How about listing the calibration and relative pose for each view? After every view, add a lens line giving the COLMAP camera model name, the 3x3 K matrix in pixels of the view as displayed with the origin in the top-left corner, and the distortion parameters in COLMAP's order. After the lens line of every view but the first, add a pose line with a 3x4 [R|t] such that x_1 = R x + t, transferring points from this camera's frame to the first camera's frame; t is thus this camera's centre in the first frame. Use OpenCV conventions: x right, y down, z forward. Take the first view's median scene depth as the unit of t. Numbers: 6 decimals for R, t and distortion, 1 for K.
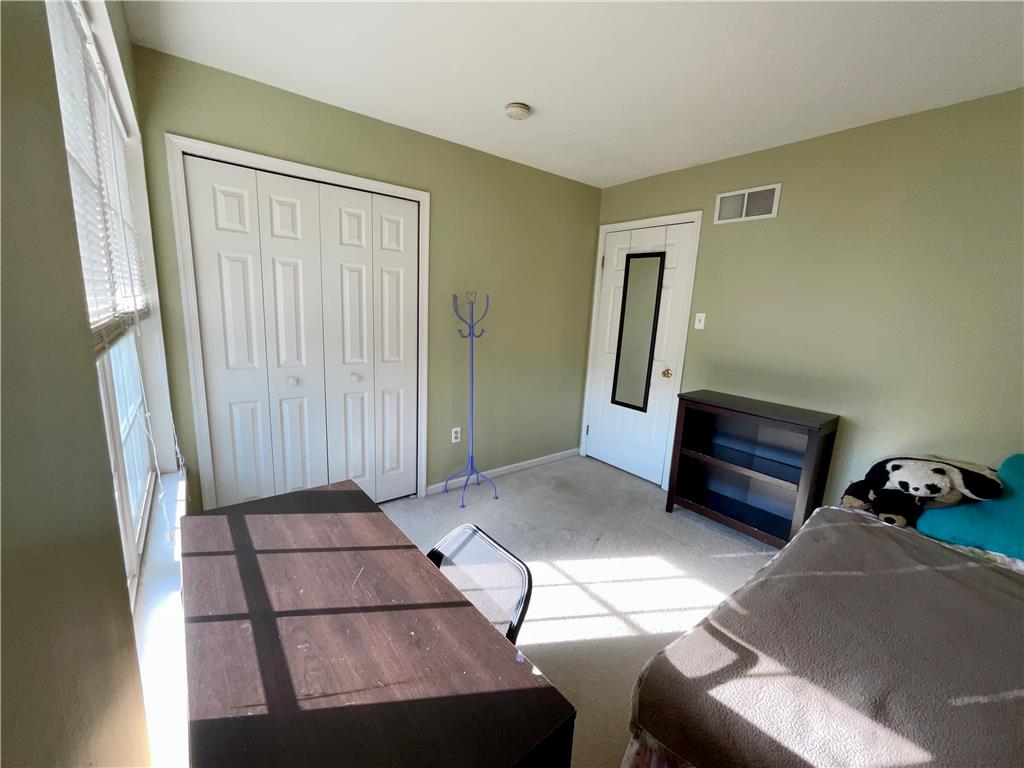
lens RADIAL K [[411.4, 0, 512.0], [0, 411.4, 384.0], [0, 0, 1]] dist [-0.002191, -0.000274]
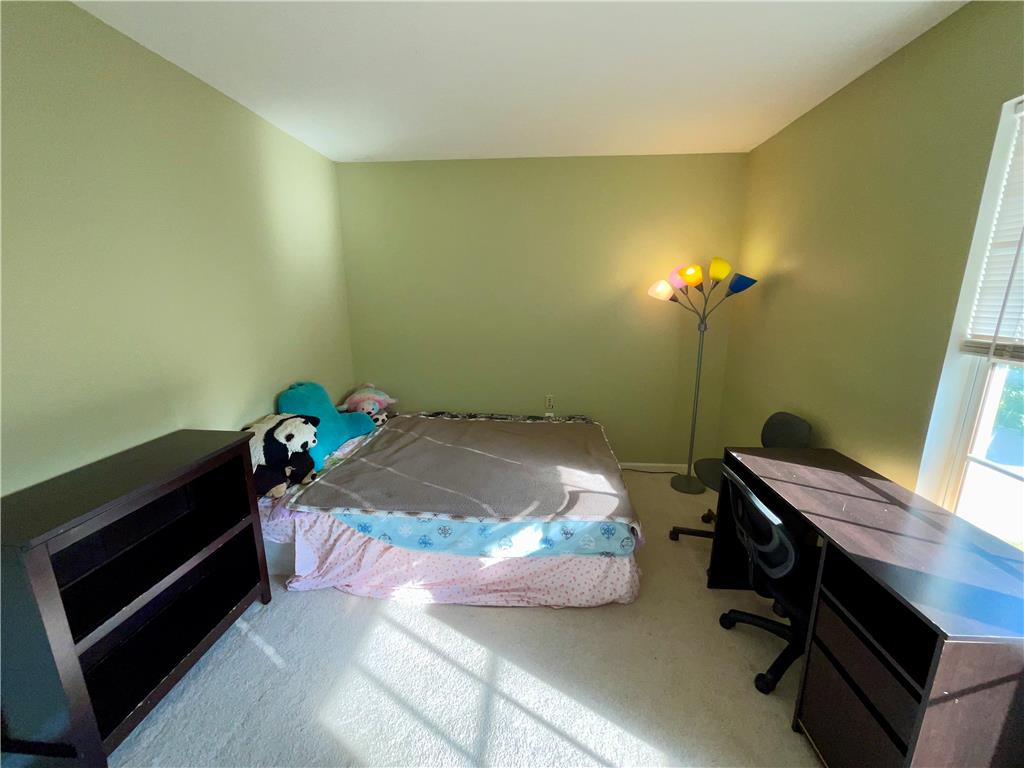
lens RADIAL K [[409.9, 0, 512.0], [0, 409.9, 384.0], [0, 0, 1]] dist [0.001253, 0.000321]
pose [[-0.738501, -0.195398, 0.645319, -0.312435], [0.091711, 0.919082, 0.383246, -0.516723], [-0.667986, 0.342211, -0.660822, 2.264329]]
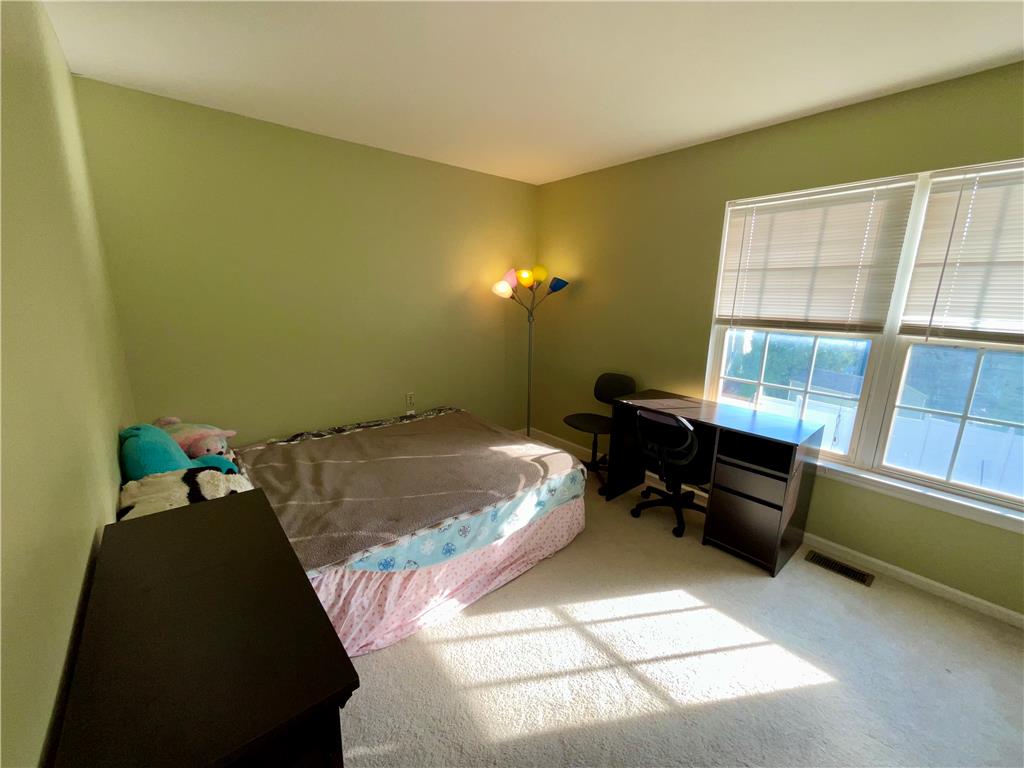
lens RADIAL K [[411.4, 0, 512.0], [0, 411.4, 384.0], [0, 0, 1]] dist [-0.002191, -0.000274]
pose [[-0.997344, -0.054546, -0.048271, 0.837681], [-0.069256, 0.915408, 0.396524, -0.562704], [0.022559, 0.398814, -0.916754, 2.868639]]
